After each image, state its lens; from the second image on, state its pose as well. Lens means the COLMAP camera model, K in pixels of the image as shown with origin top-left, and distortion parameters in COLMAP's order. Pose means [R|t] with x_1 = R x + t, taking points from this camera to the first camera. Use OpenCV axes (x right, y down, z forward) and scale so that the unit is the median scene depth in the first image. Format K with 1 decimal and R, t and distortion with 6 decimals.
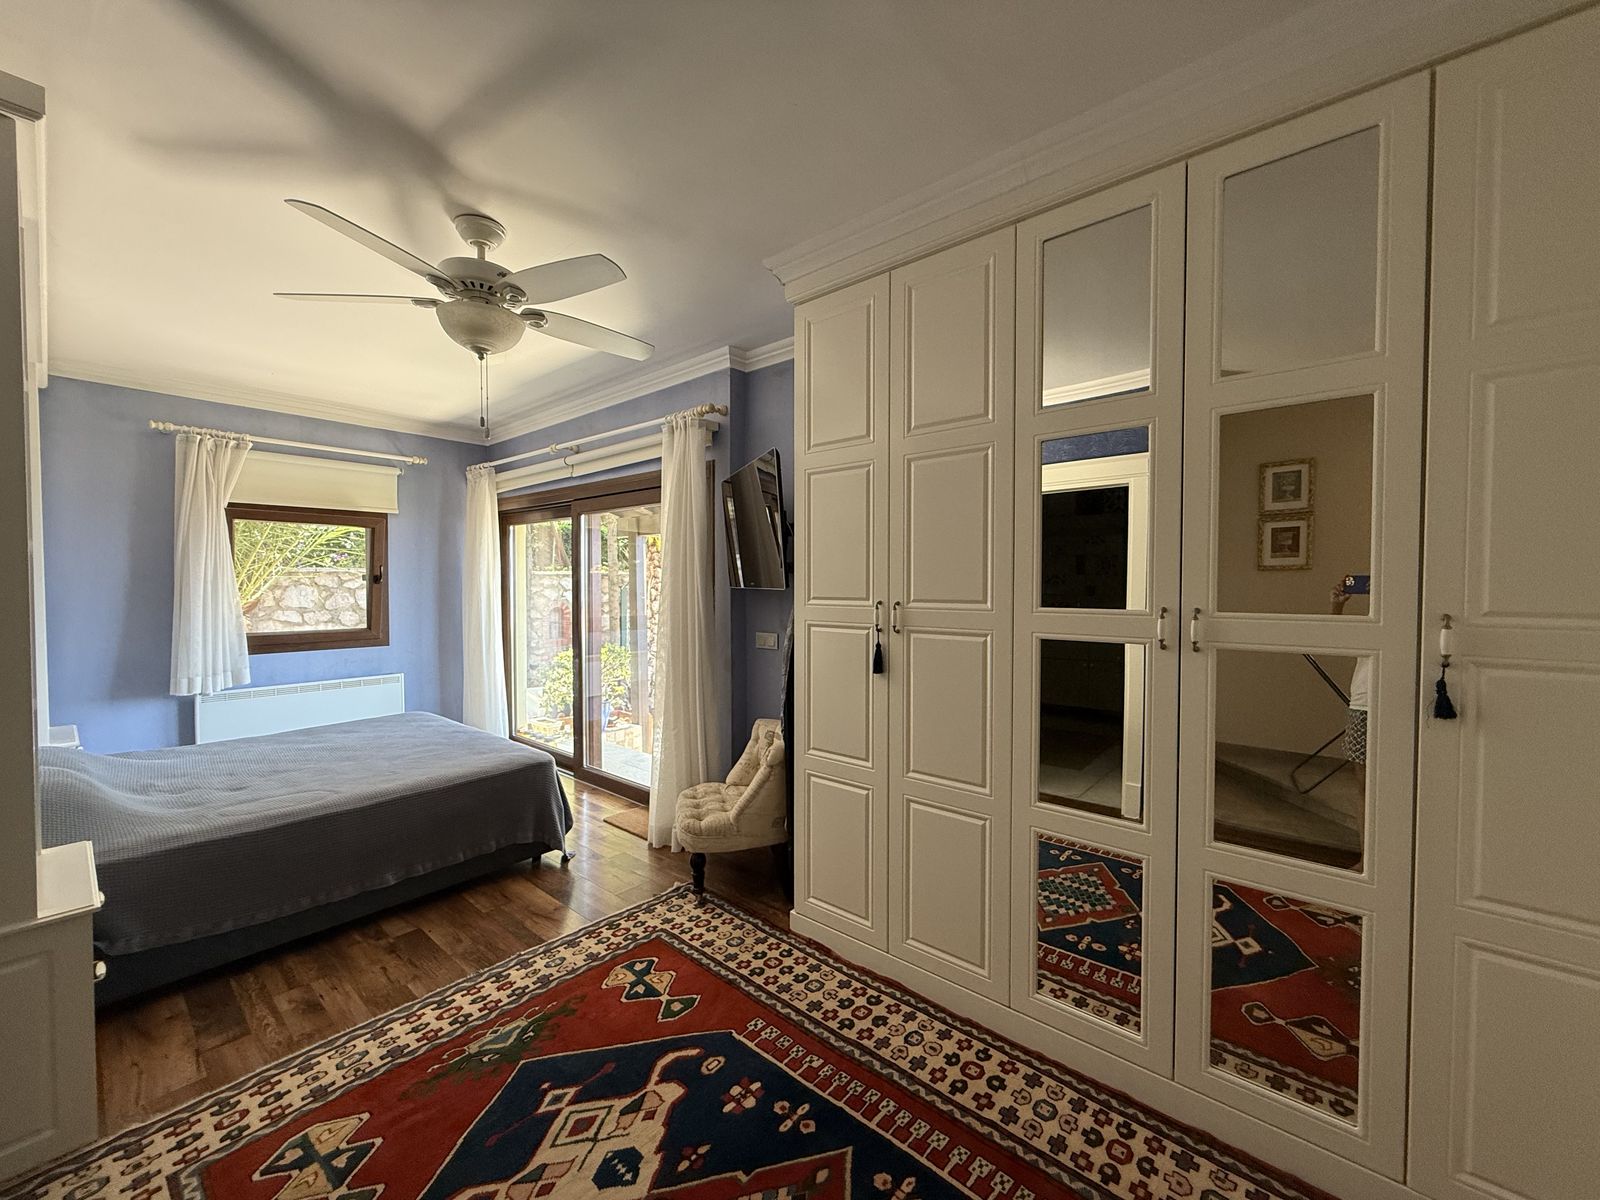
lens RADIAL K [[636.2, 0, 800.0], [0, 636.2, 600.0], [0, 0, 1]] dist [-0.000311, -0.000348]
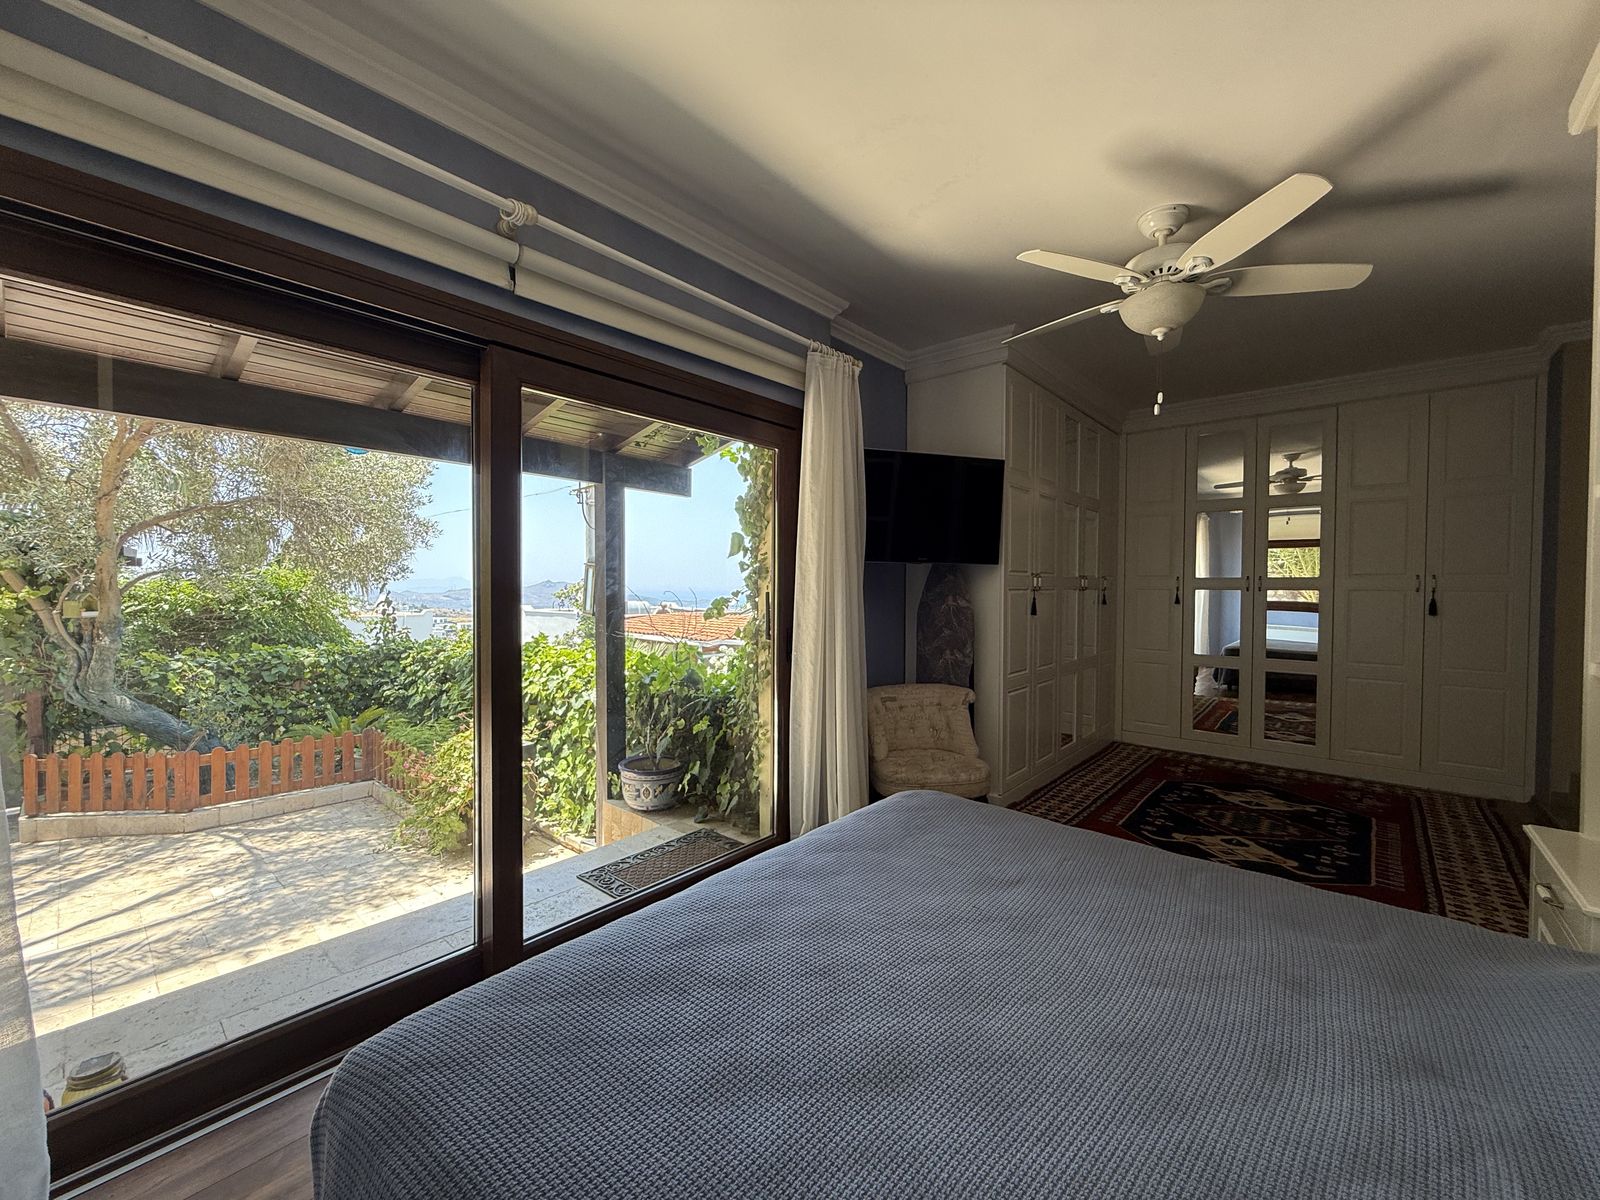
lens RADIAL K [[632.9, 0, 800.0], [0, 632.9, 600.0], [0, 0, 1]] dist [0.002623, 0.000400]
pose [[0.008858, -0.022420, 0.999709, -0.902539], [0.022575, 0.999498, 0.022216, 0.011482], [-0.999706, 0.022372, 0.009360, 0.916739]]
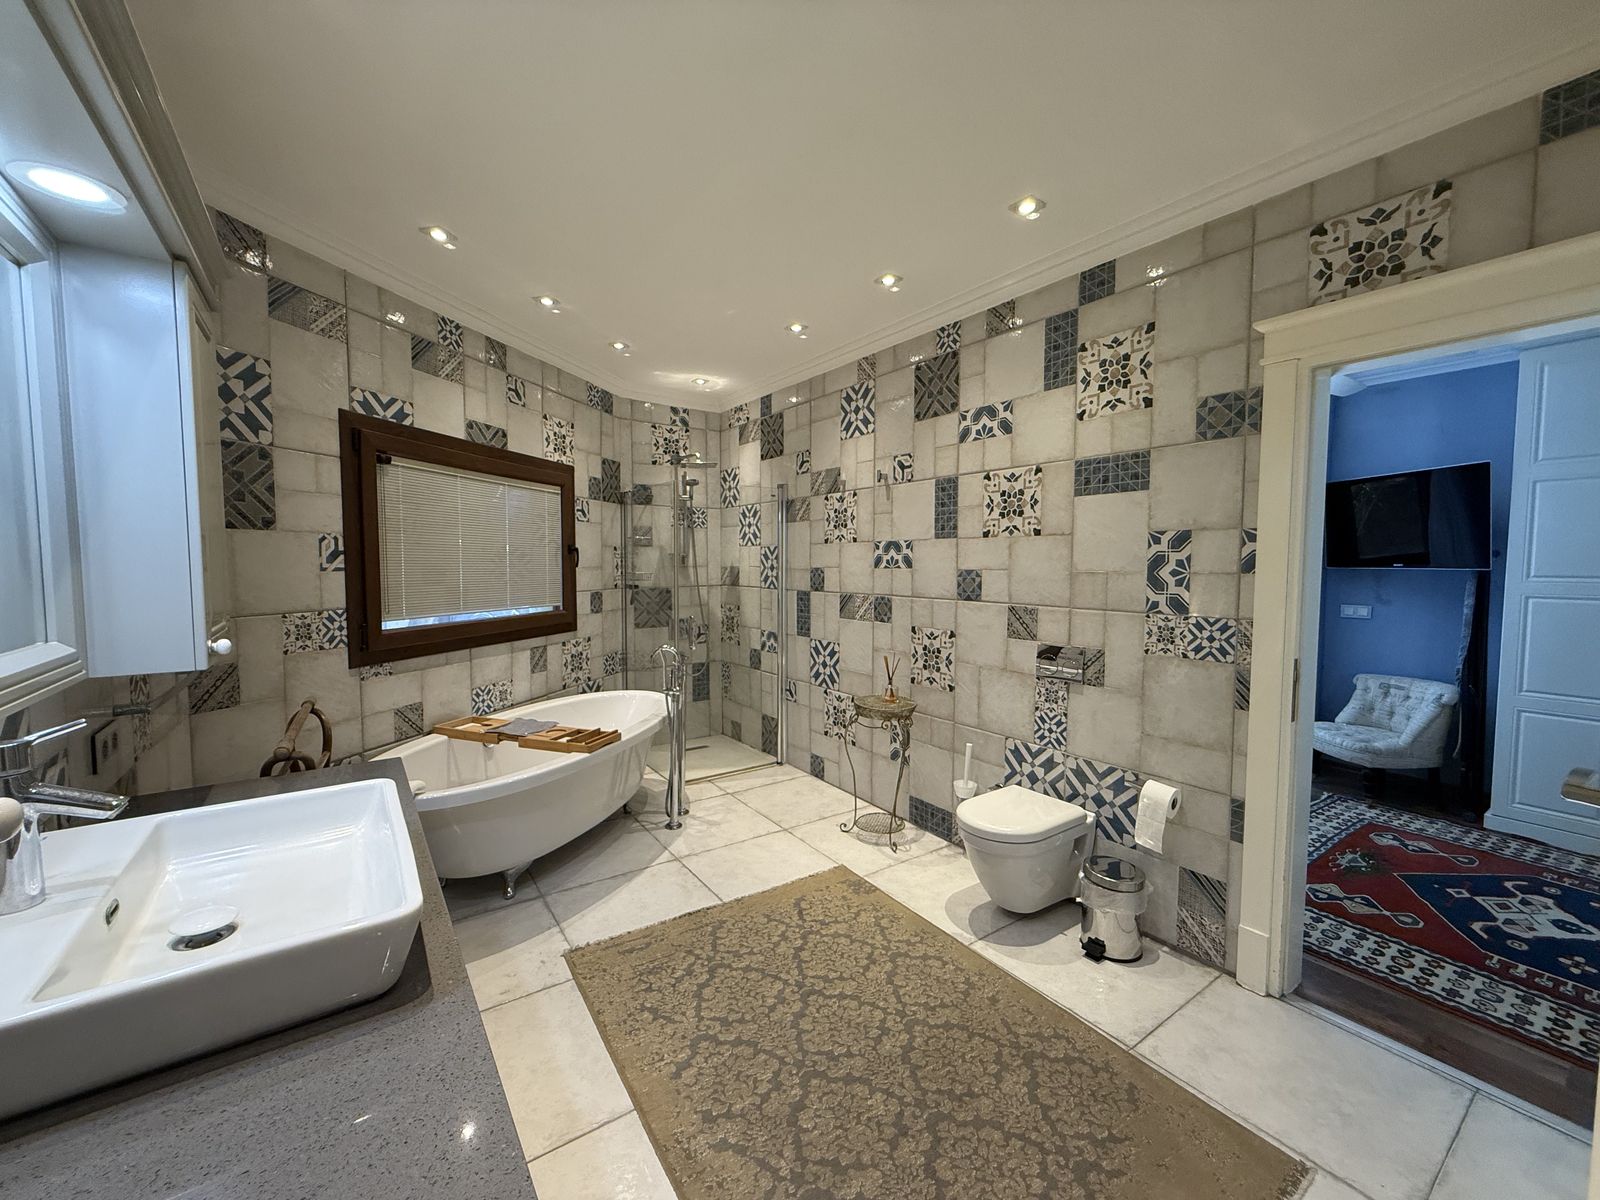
lens RADIAL K [[636.2, 0, 800.0], [0, 636.2, 600.0], [0, 0, 1]] dist [-0.000311, -0.000348]
pose [[0.968874, 0.017720, -0.246921, -0.696766], [-0.009427, 0.999352, 0.034728, 0.008323], [0.247376, -0.031319, 0.968413, -0.398858]]
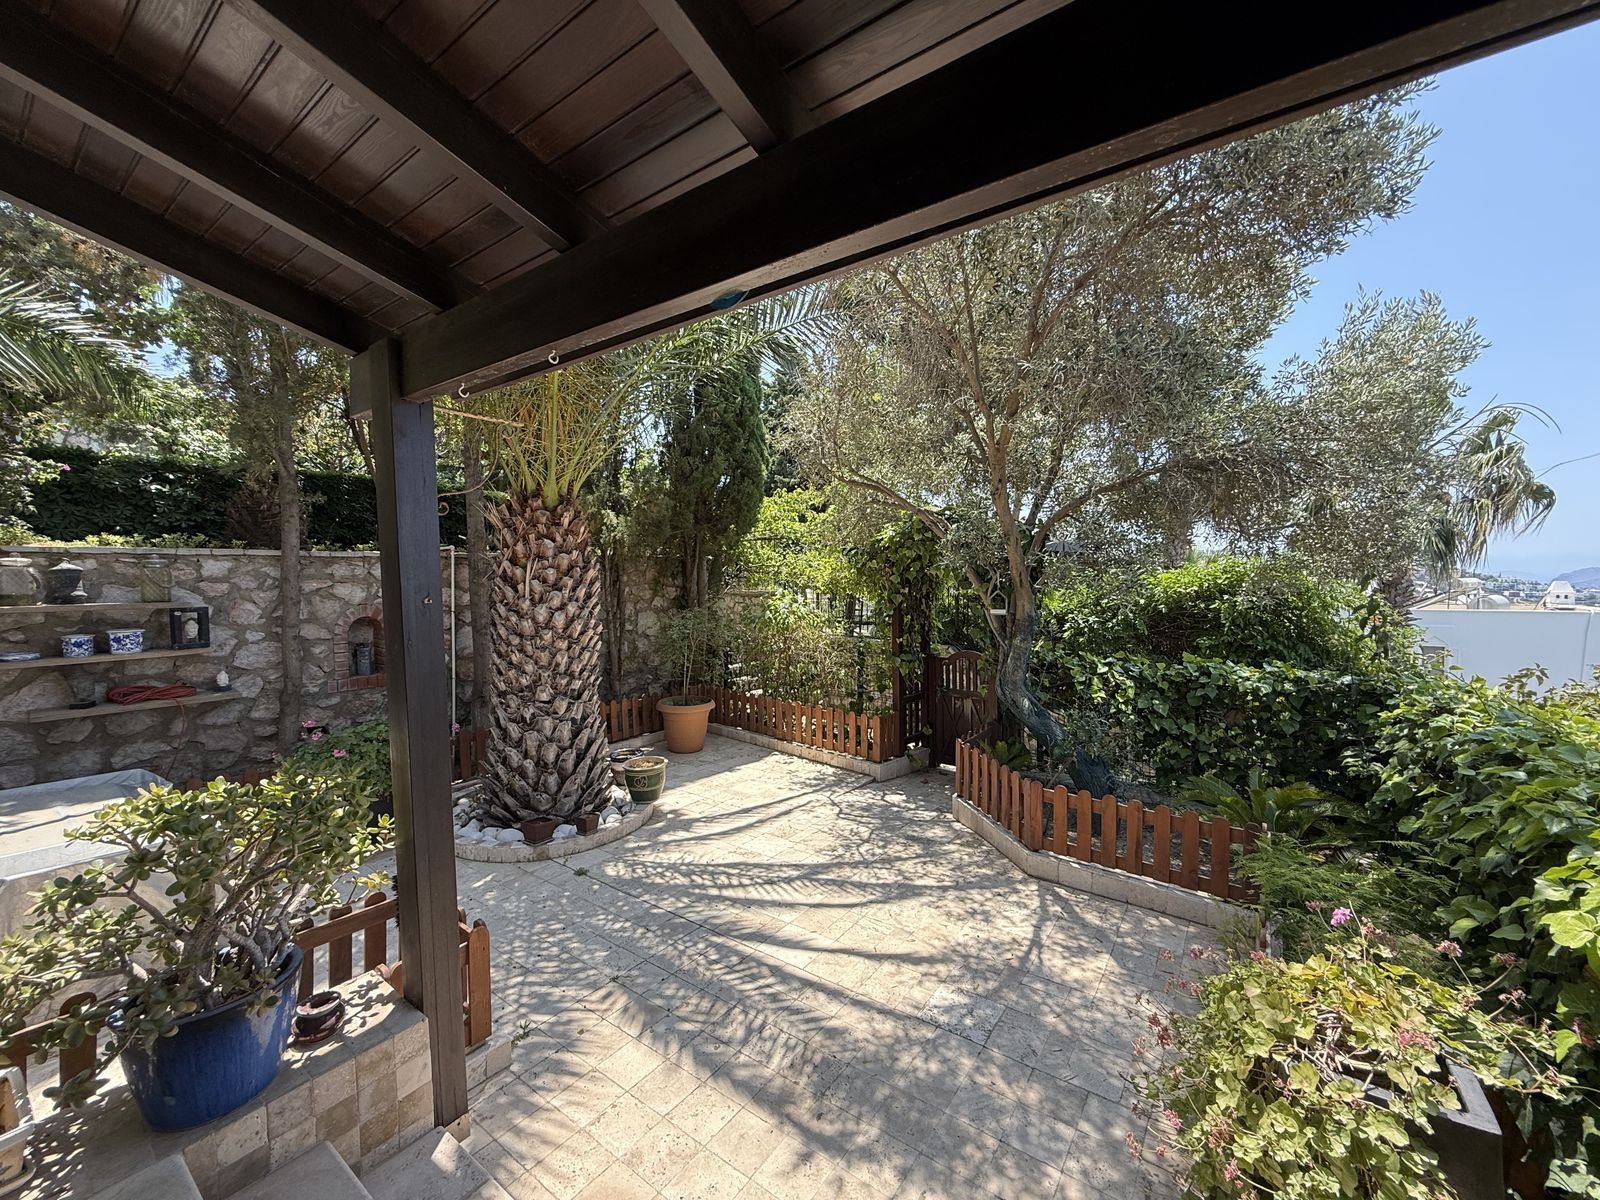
lens RADIAL K [[636.2, 0, 800.0], [0, 636.2, 600.0], [0, 0, 1]] dist [-0.000311, -0.000348]
pose [[0.996603, -0.016983, 0.080586, -0.143214], [0.015994, 0.999789, 0.012898, -0.011059], [-0.080788, -0.011566, 0.996664, 1.115367]]
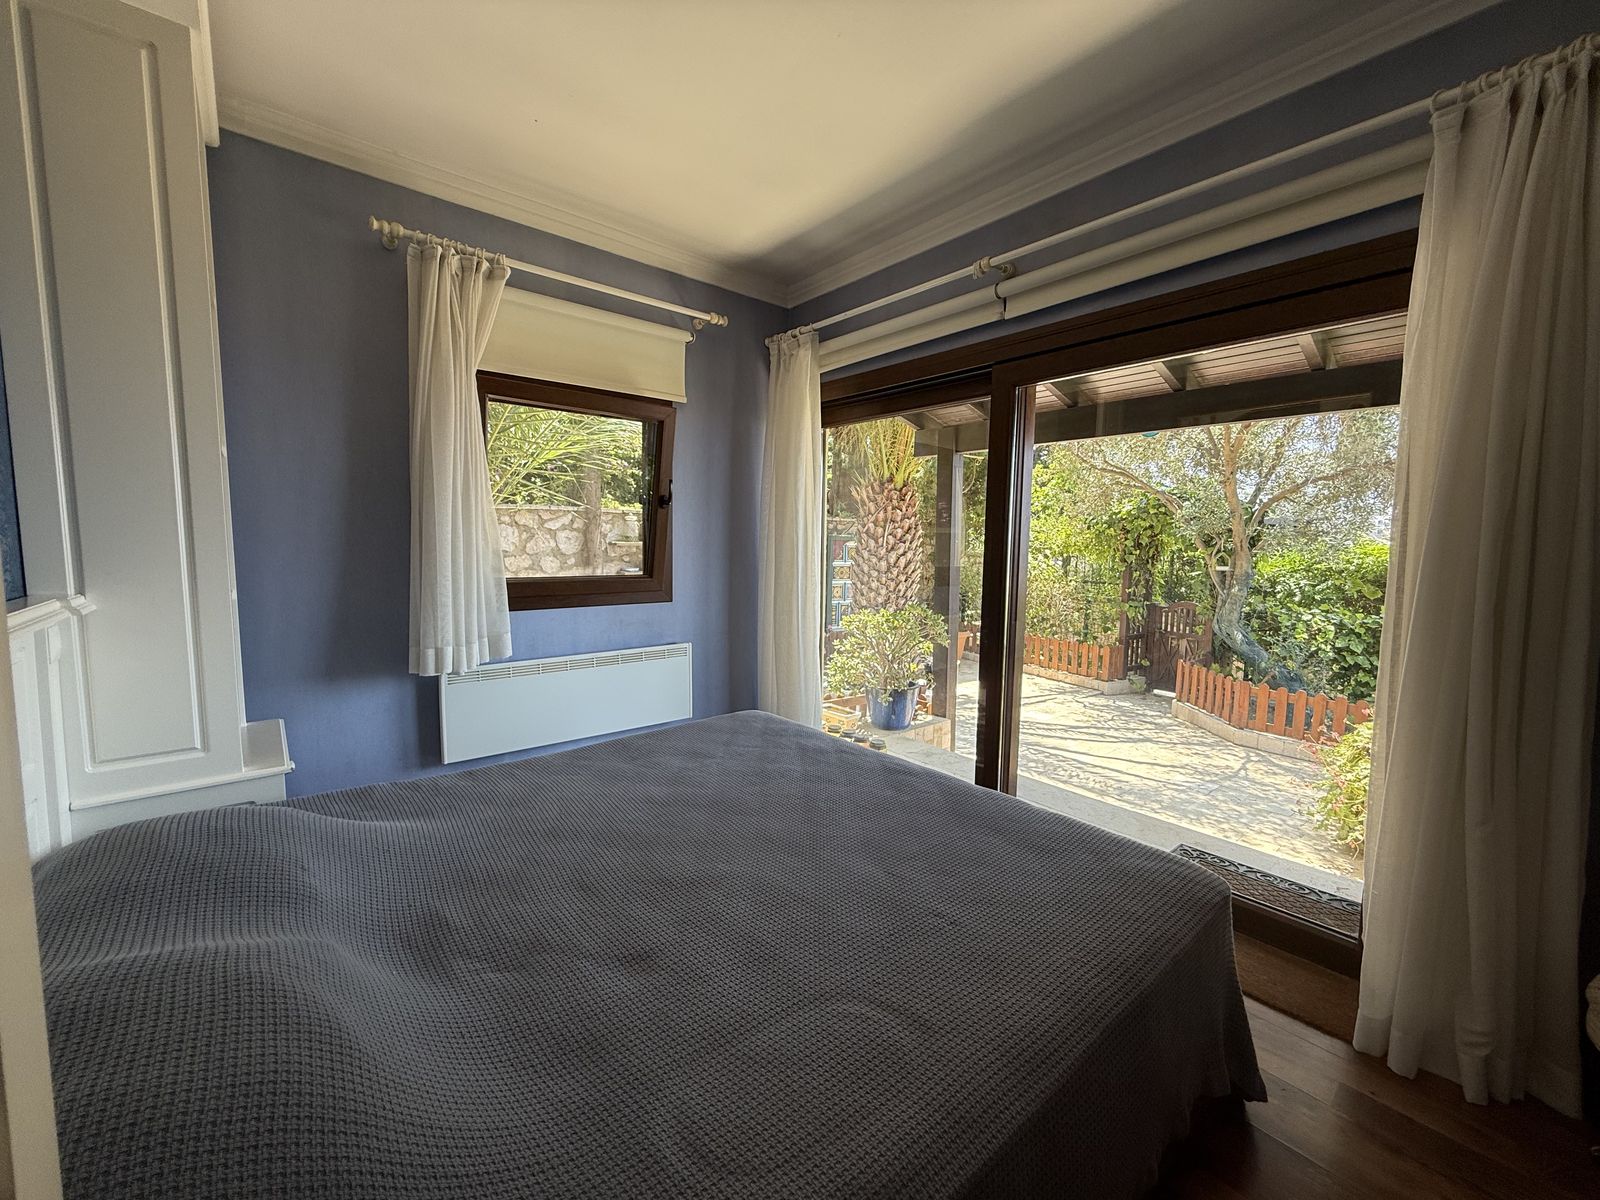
lens RADIAL K [[636.2, 0, 800.0], [0, 636.2, 600.0], [0, 0, 1]] dist [-0.000311, -0.000348]
pose [[0.986461, 0.029283, -0.161363, -0.501846], [-0.018655, 0.997579, 0.066991, 0.027526], [0.162935, -0.063074, 0.984619, 0.441414]]
